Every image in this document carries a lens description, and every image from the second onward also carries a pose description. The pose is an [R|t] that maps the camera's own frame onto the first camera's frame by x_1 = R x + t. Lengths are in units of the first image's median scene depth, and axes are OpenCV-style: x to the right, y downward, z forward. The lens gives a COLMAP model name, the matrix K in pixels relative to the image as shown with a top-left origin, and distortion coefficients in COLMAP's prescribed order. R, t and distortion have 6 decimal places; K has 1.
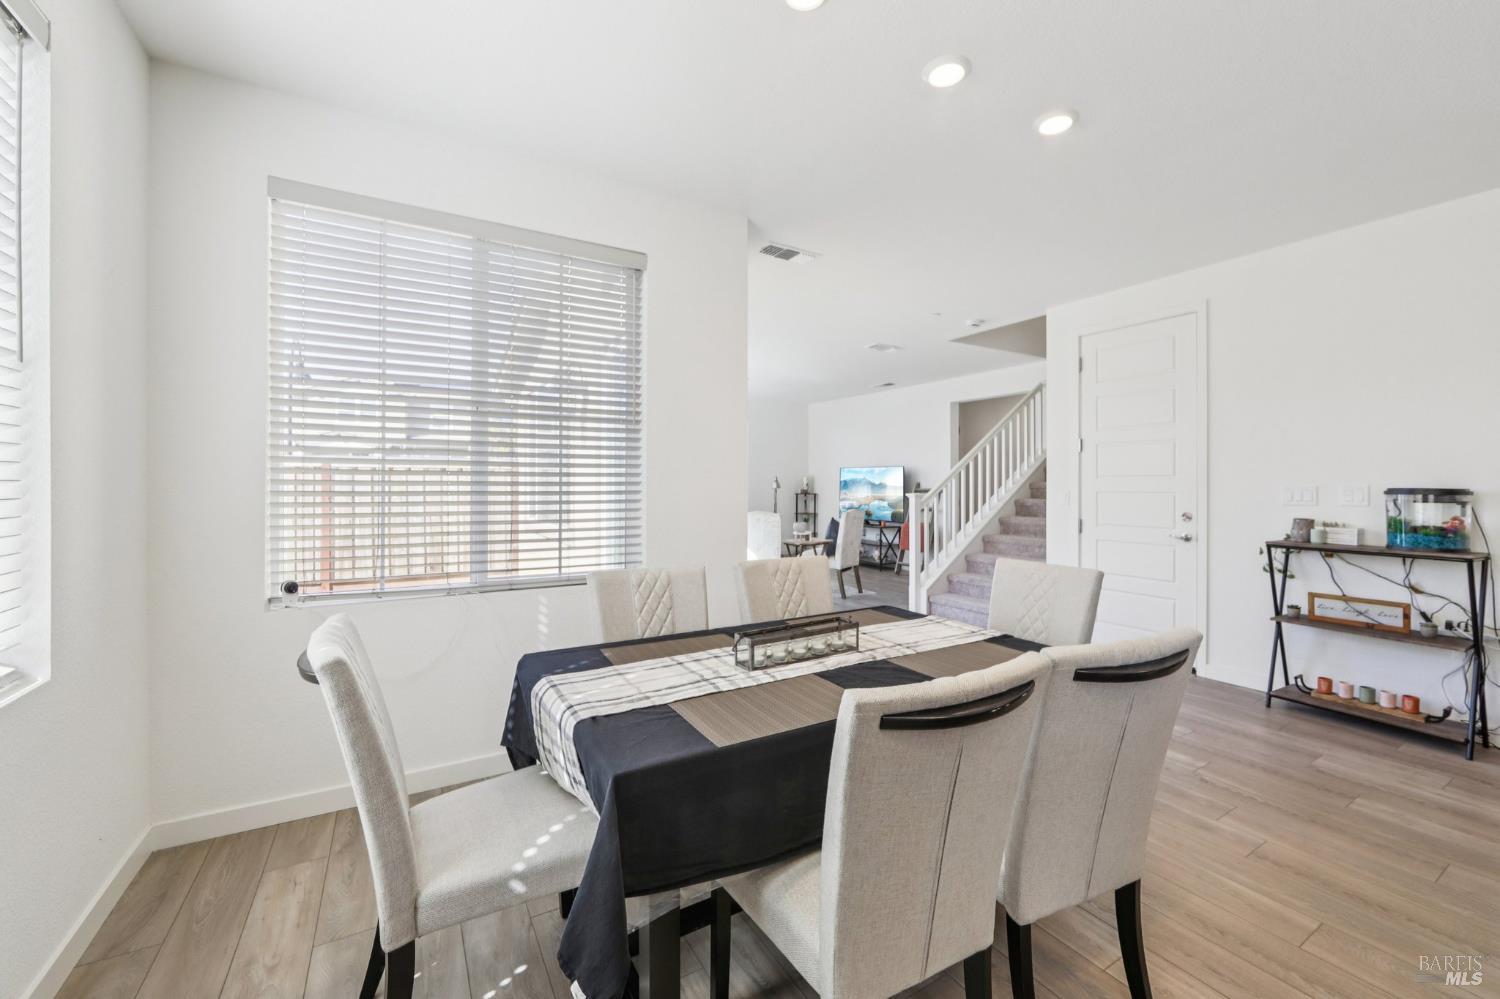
lens RADIAL K [[603.6, 0, 763.2], [0, 603.6, 486.0], [0, 0, 1]] dist [-0.002113, 0.000136]
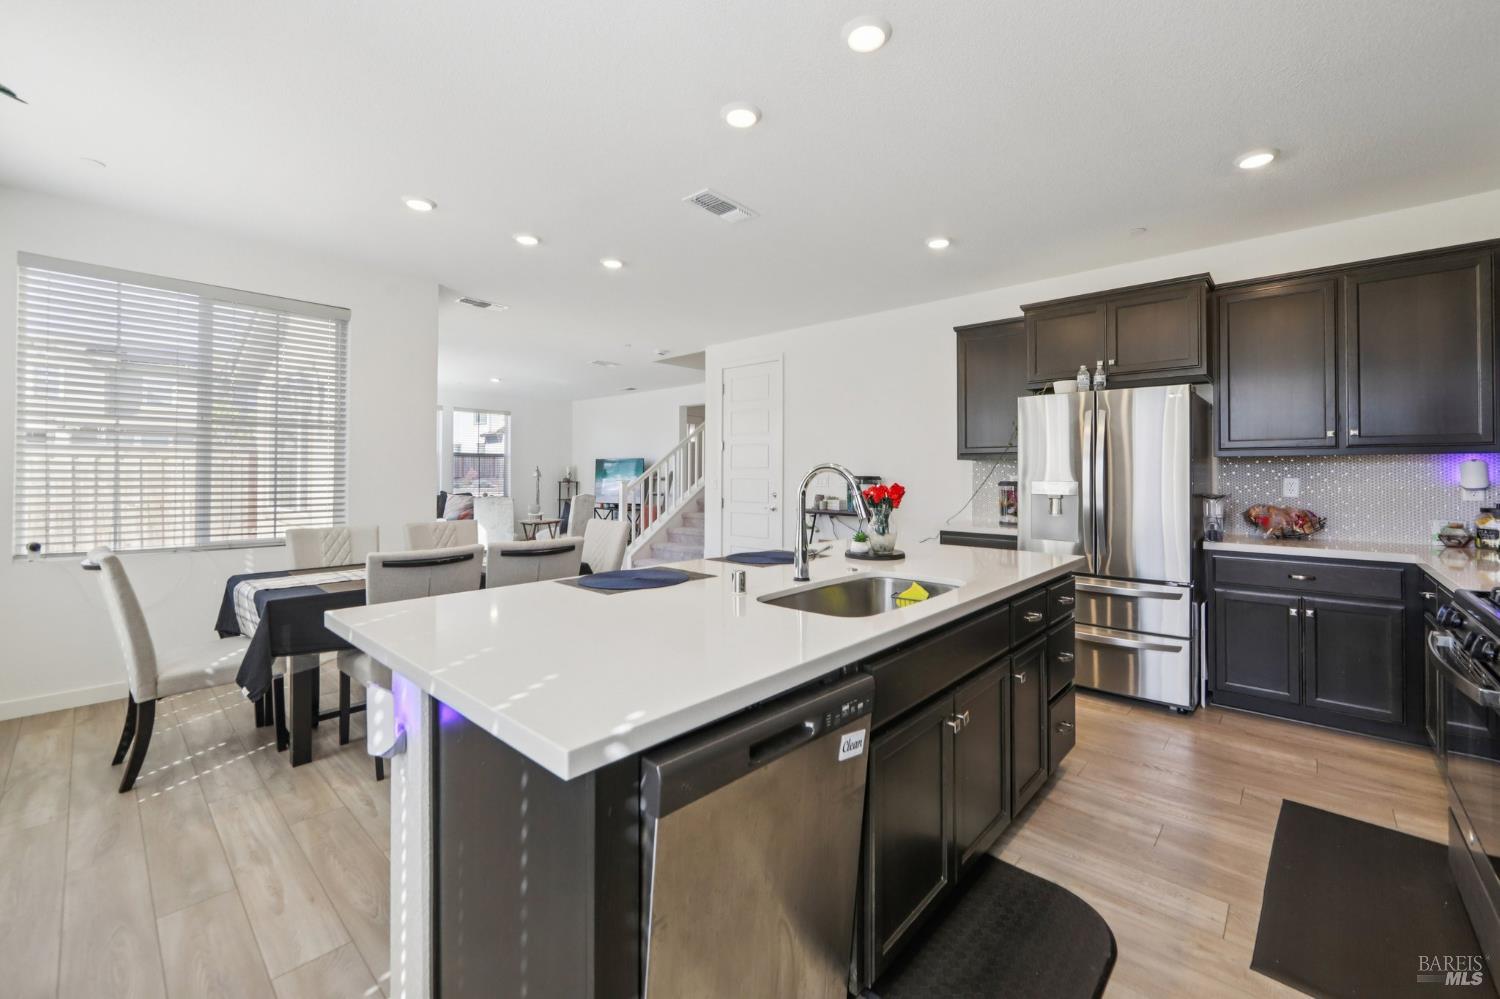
lens RADIAL K [[606.4, 0, 754.9], [0, 606.4, 467.0], [0, 0, 1]] dist [-0.000875, -0.000076]
pose [[0.958799, 0.005001, 0.284042, 0.257866], [-0.001182, 0.999907, -0.013613, 0.001361], [-0.284084, 0.012716, 0.958715, -0.512901]]
